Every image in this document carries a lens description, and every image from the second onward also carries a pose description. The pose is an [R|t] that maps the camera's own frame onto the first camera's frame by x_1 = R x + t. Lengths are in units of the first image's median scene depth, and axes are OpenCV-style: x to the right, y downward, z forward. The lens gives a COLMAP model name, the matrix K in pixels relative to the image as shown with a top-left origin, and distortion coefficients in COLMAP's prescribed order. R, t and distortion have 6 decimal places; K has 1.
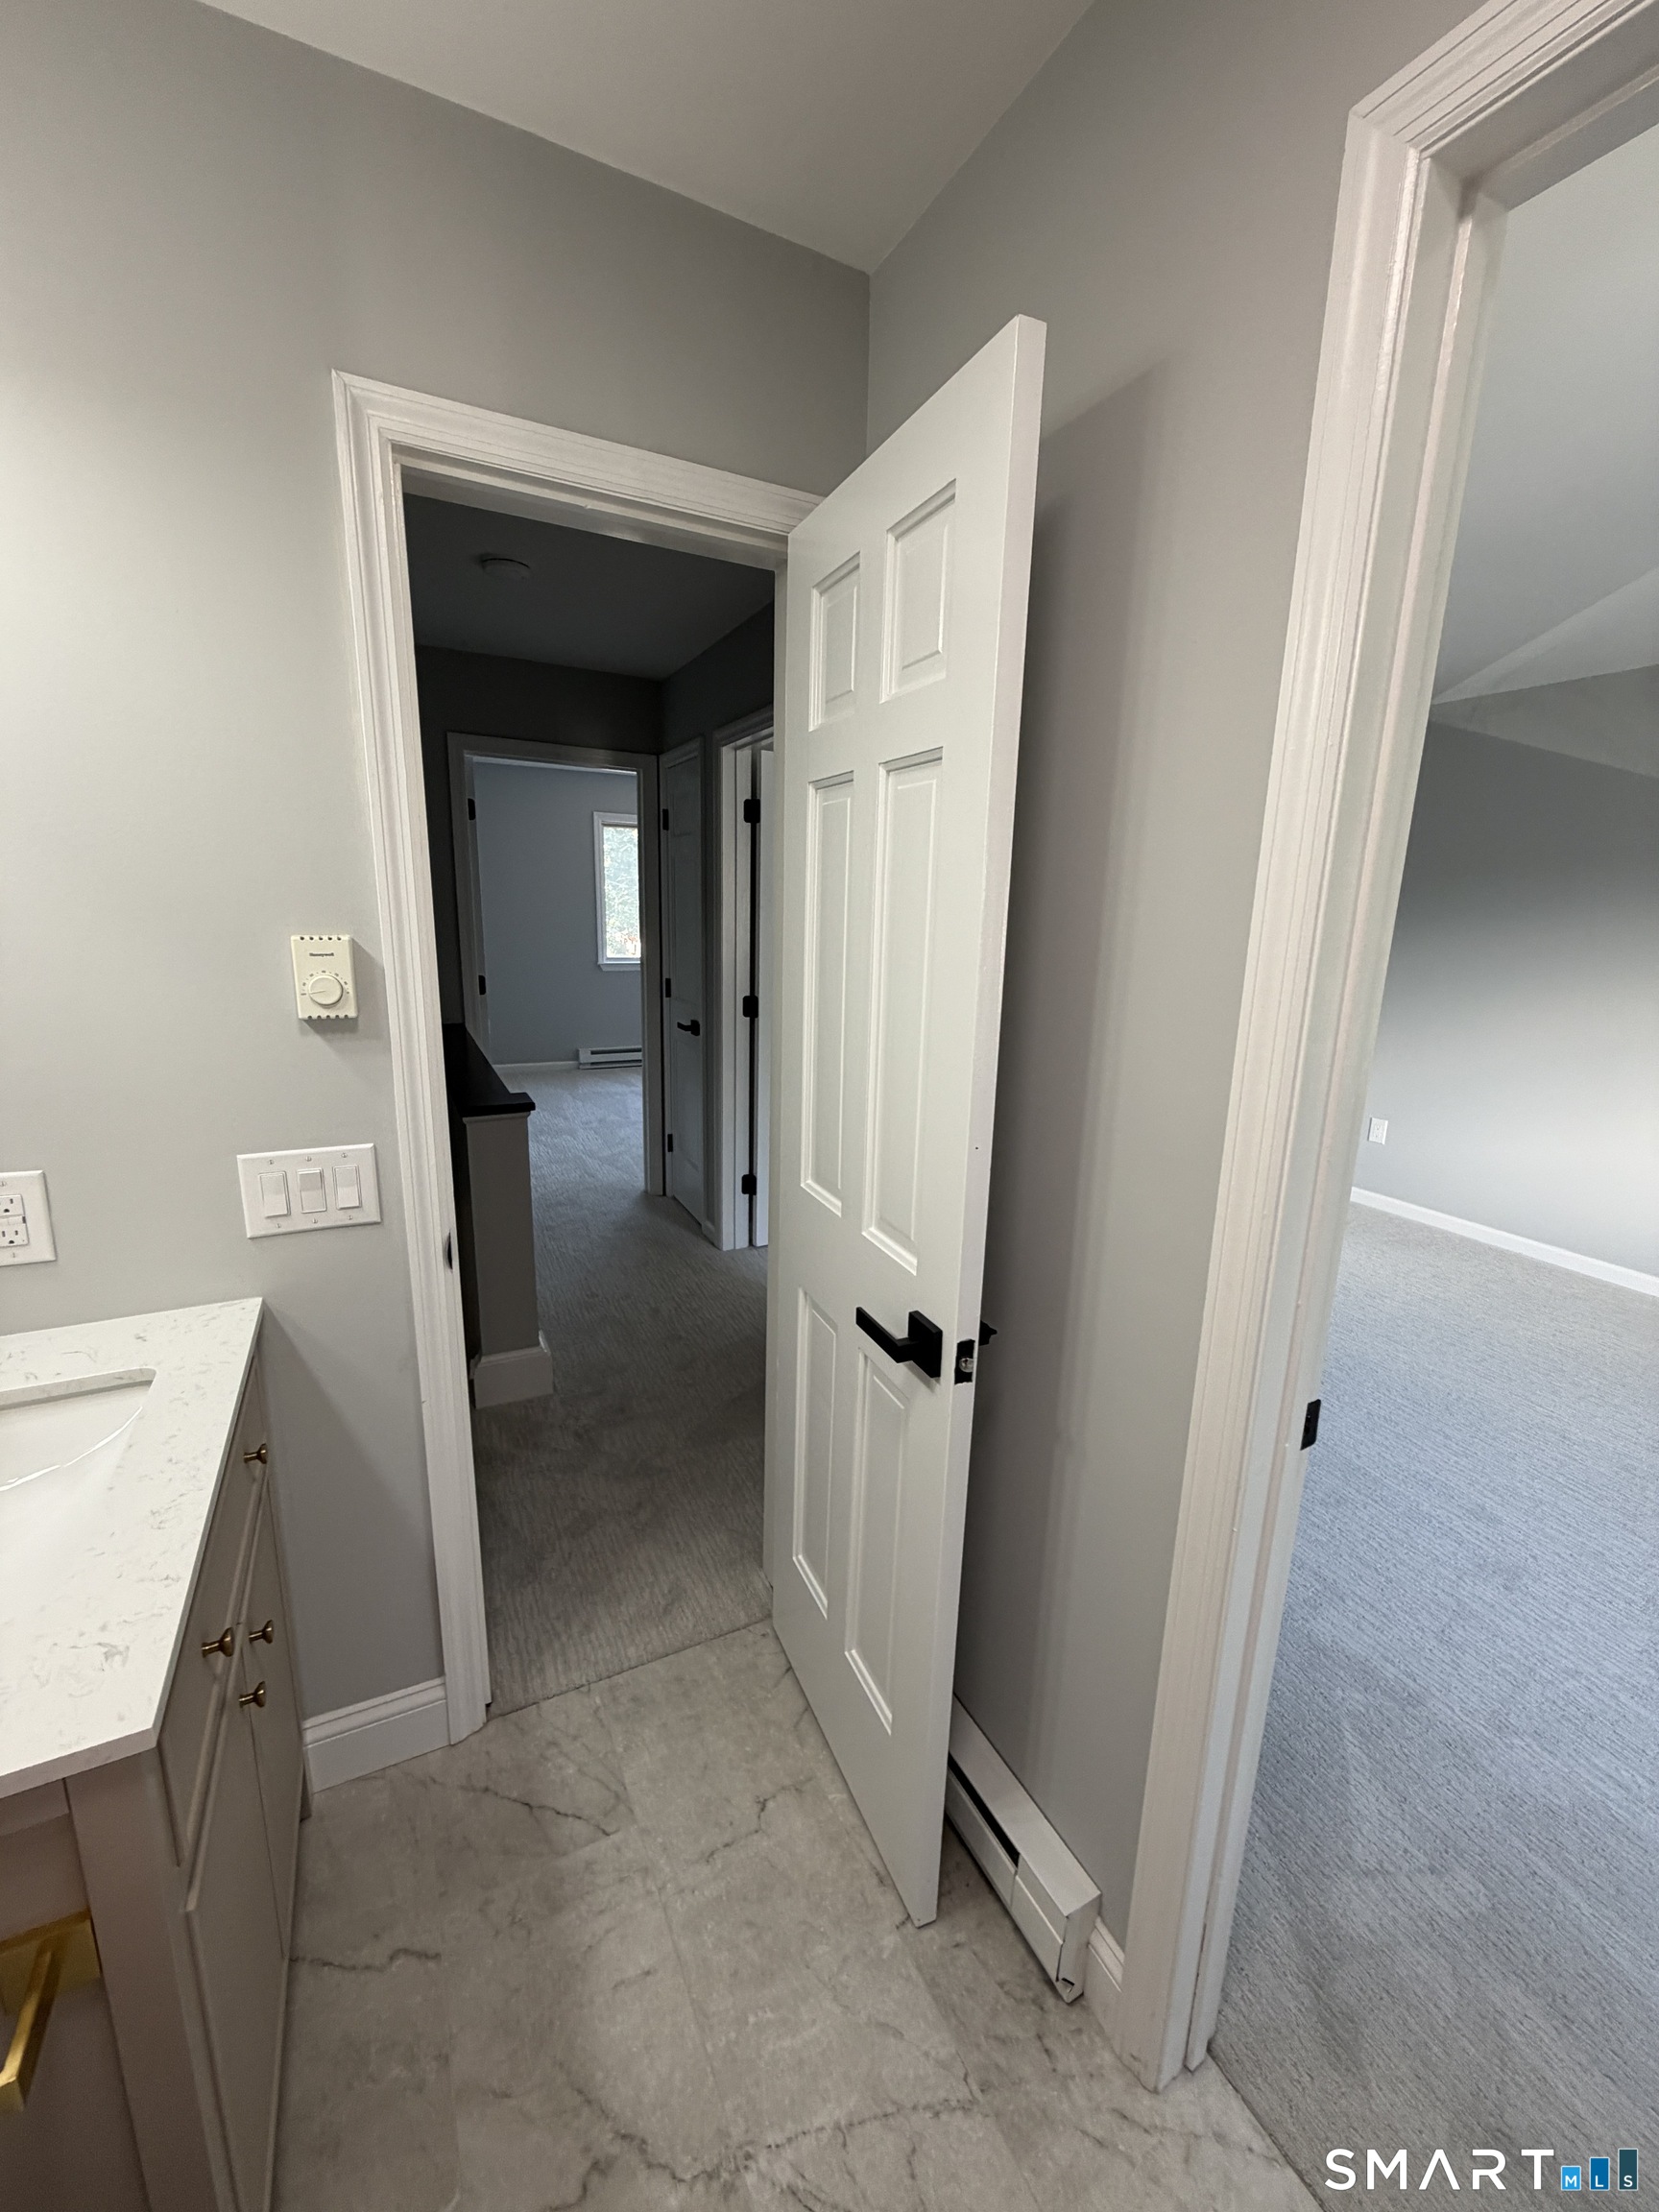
lens RADIAL K [[902.7, 0, 835.8], [0, 902.7, 1119.8], [0, 0, 1]] dist [0.042224, -0.000069]
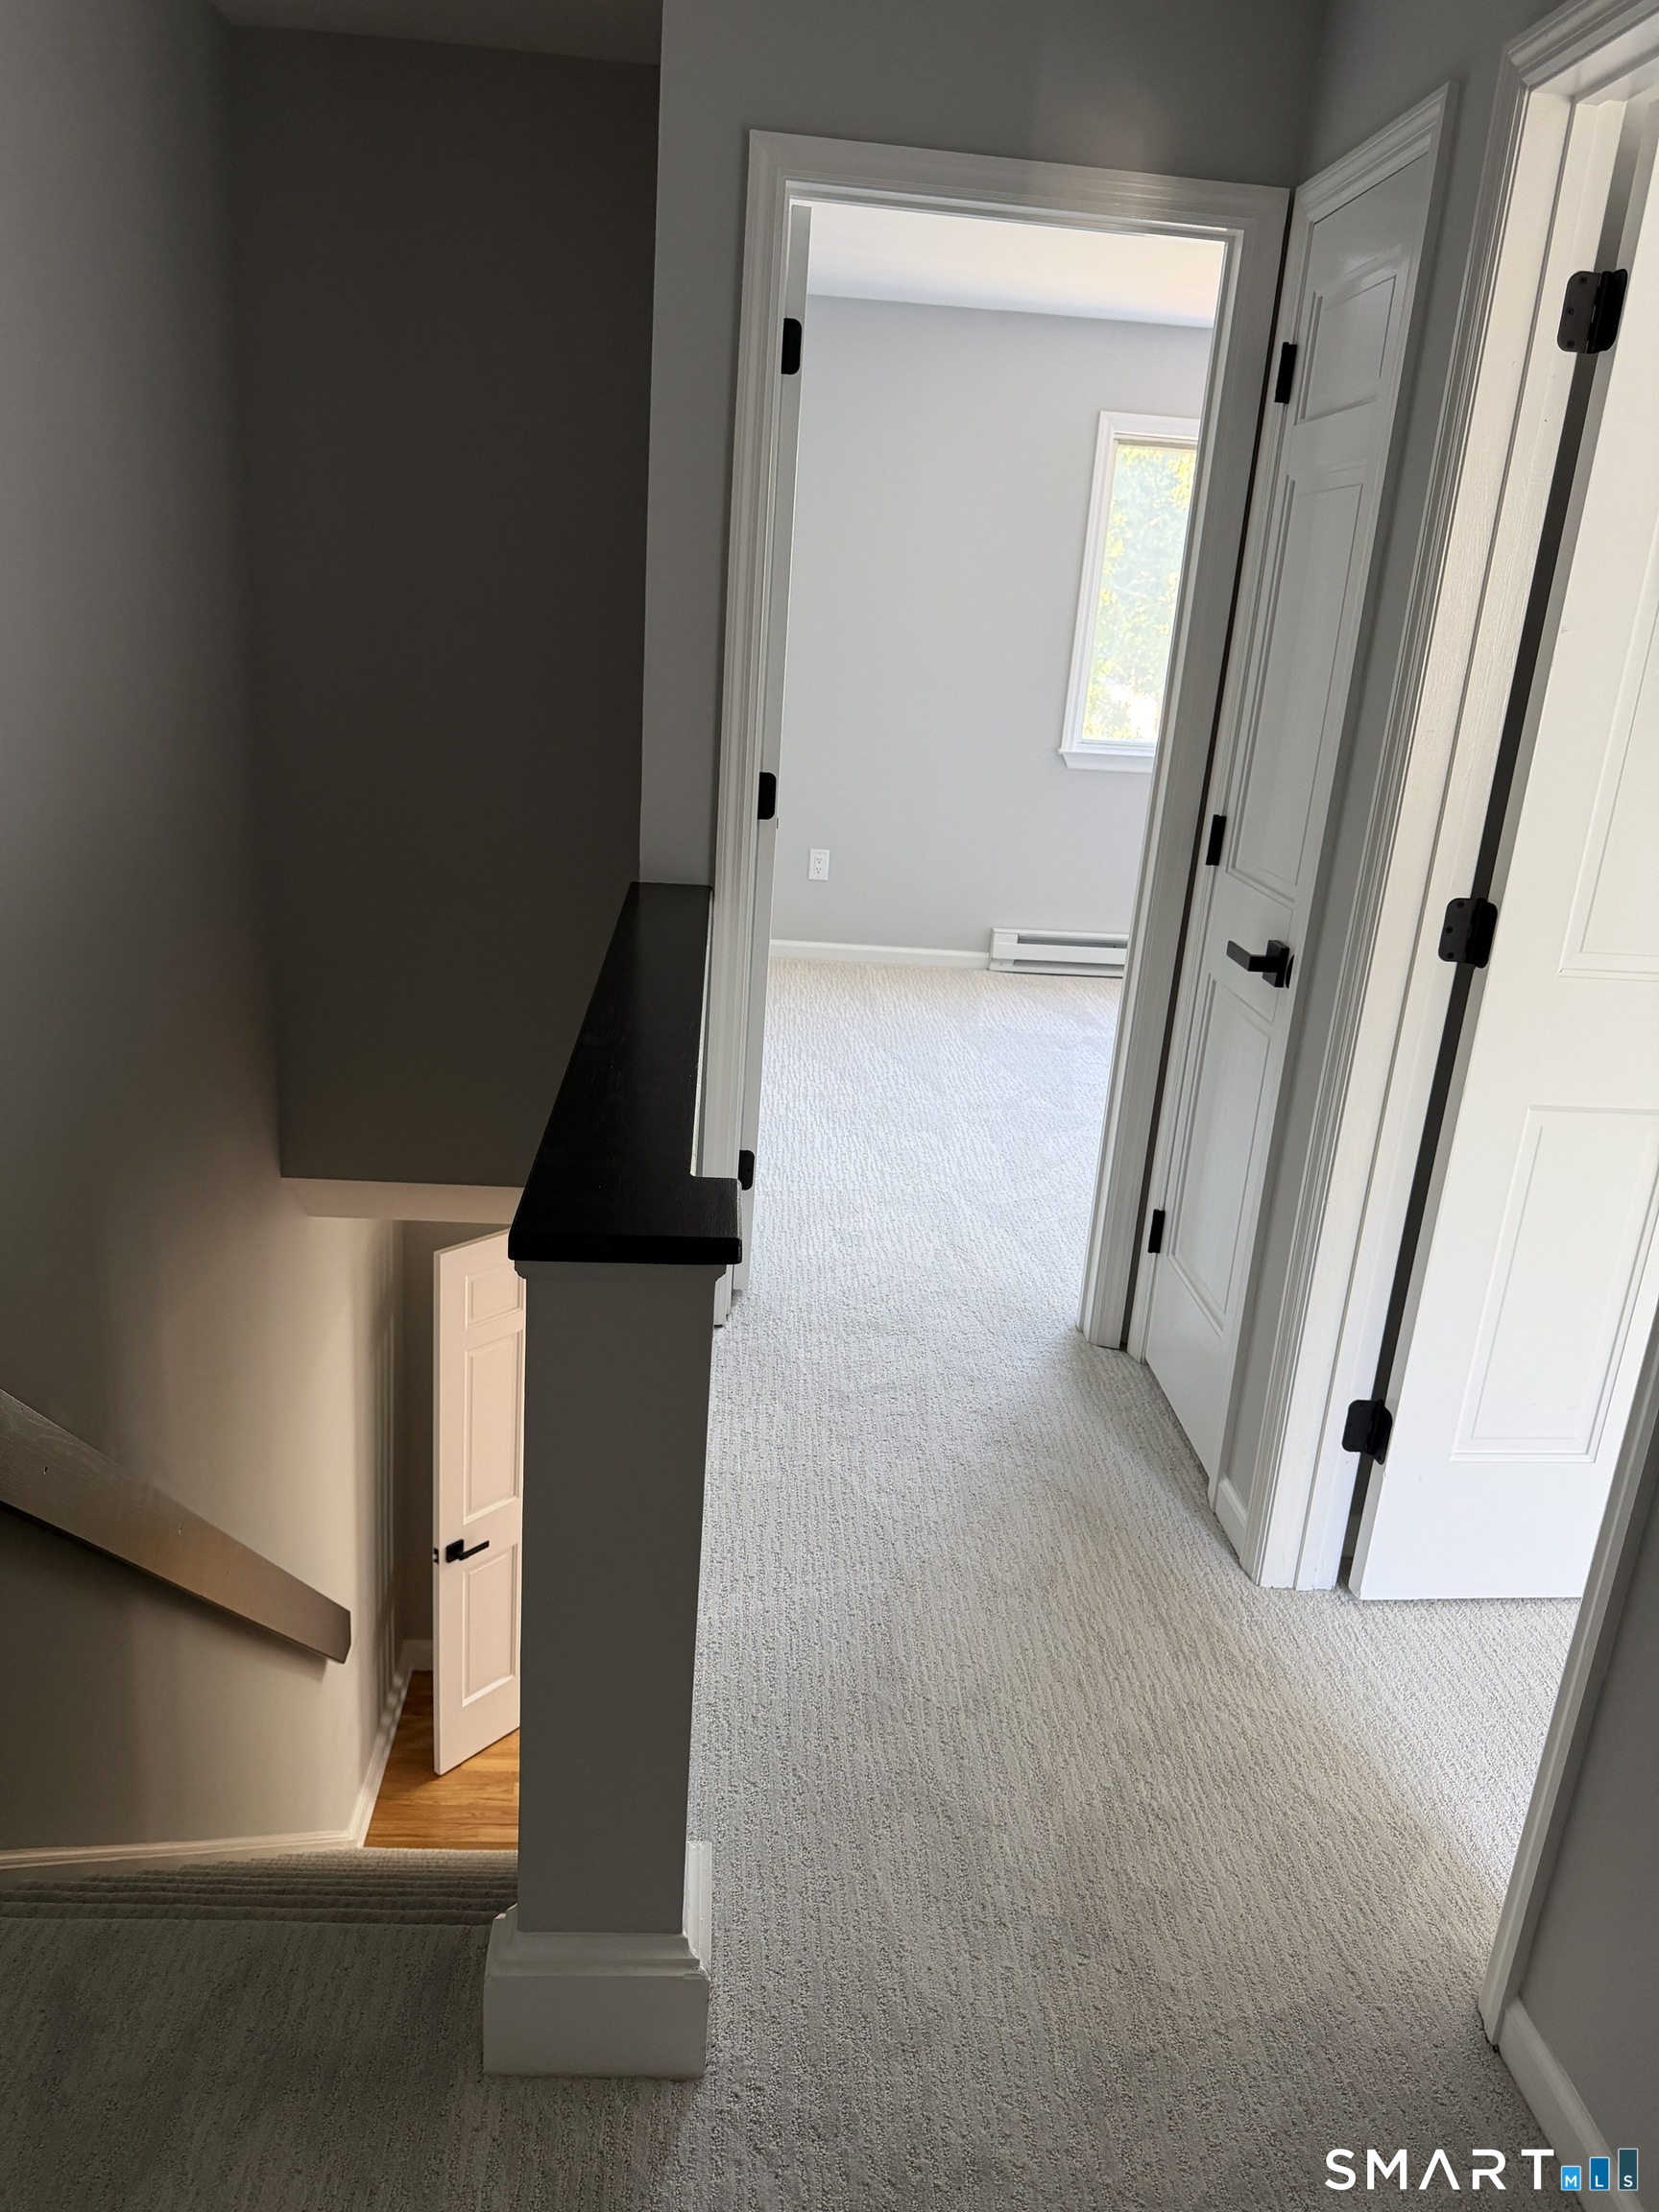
lens RADIAL K [[1586.2, 0, 829.5], [0, 1586.2, 1106.0], [0, 0, 1]] dist [0.071115, -0.113557]
pose [[0.918392, 0.153075, -0.364861, -0.076054], [-0.135335, 0.988042, 0.073874, -0.065303], [0.371807, -0.018467, 0.928127, 0.332344]]
